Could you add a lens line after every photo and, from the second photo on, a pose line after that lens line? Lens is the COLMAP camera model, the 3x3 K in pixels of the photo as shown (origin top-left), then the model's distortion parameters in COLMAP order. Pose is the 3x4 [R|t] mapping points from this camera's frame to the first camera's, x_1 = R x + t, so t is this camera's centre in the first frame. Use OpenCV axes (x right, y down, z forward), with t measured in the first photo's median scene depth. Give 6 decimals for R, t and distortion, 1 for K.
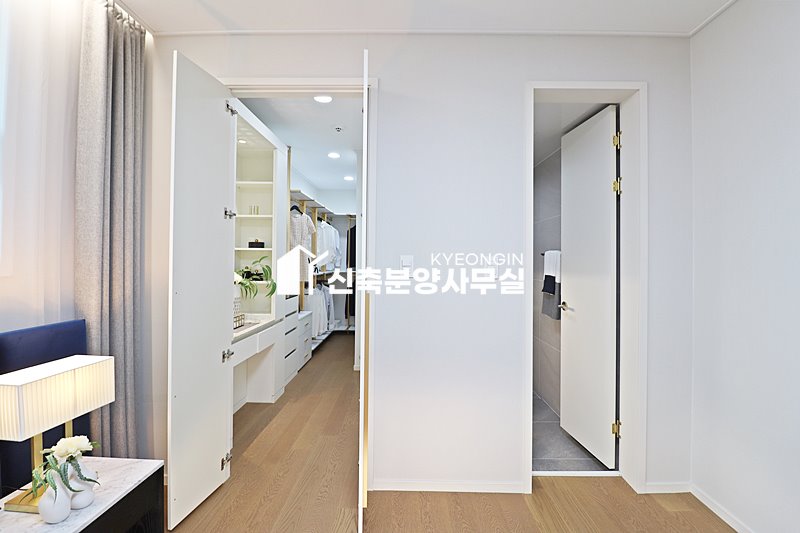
lens RADIAL K [[368.5, 0, 401.2], [0, 368.5, 265.0], [0, 0, 1]] dist [-0.007308, -0.009076]
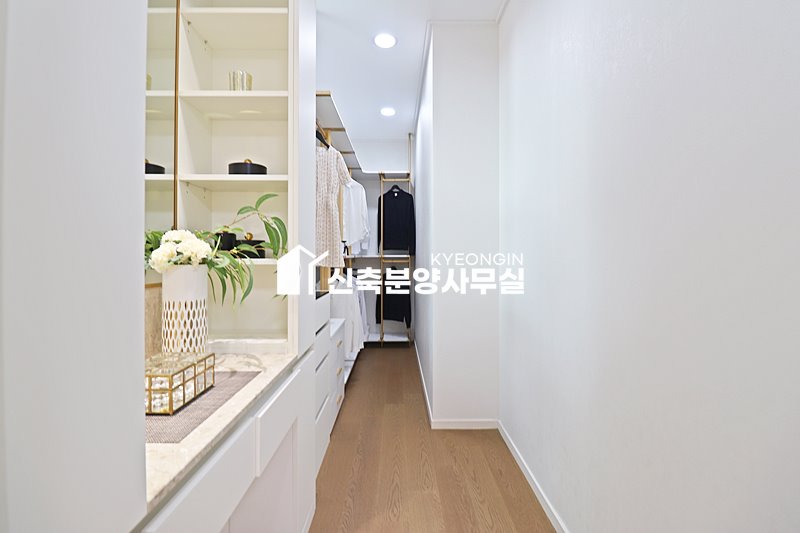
lens RADIAL K [[368.5, 0, 398.4], [0, 368.5, 264.8], [0, 0, 1]] dist [-0.007308, -0.009076]
pose [[0.999892, -0.008059, 0.012317, -0.234729], [0.007867, 0.999849, 0.015525, 0.045212], [-0.012441, -0.015426, 0.999804, 0.594845]]
